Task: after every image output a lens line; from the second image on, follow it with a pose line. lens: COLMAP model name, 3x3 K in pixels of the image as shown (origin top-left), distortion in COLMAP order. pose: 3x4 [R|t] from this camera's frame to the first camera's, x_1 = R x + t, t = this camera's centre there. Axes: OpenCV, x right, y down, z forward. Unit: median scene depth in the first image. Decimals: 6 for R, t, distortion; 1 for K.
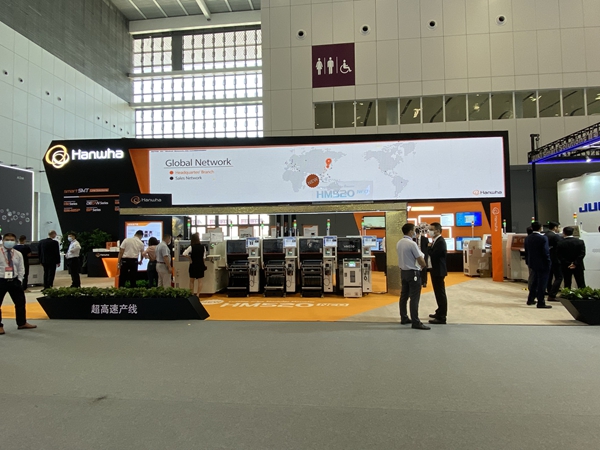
lens RADIAL K [[349.5, 0, 298.0], [0, 349.5, 223.1], [0, 0, 1]] dist [0.025275, -0.023758]
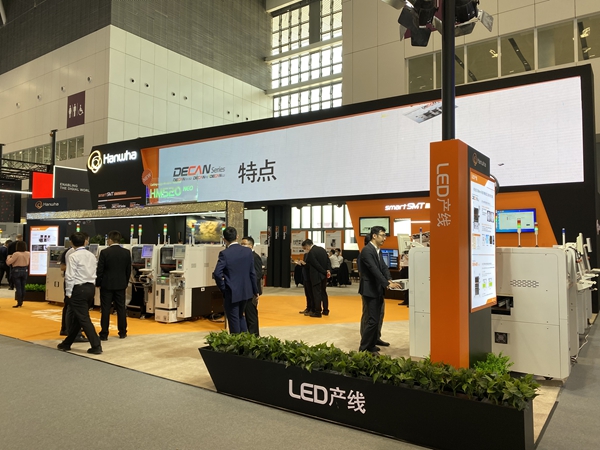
lens RADIAL K [[457.0, 0, 303.7], [0, 457.0, 218.1], [0, 0, 1]] dist [0.022397, -0.026528]
pose [[0.875310, -0.008053, -0.483495, 0.498067], [0.000416, 0.999873, -0.015900, -0.003799], [0.483562, 0.013716, 0.875203, 0.126224]]
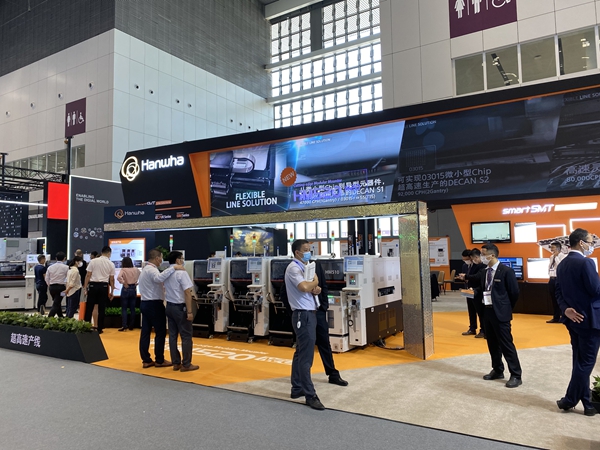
lens RADIAL K [[457.0, 0, 303.7], [0, 457.0, 217.0], [0, 0, 1]] dist [0.022397, -0.026528]
pose [[0.899749, -0.035674, -0.434947, 0.257954], [0.019104, 0.998918, -0.042410, -0.000764], [0.435989, 0.029849, 0.899457, 0.108612]]
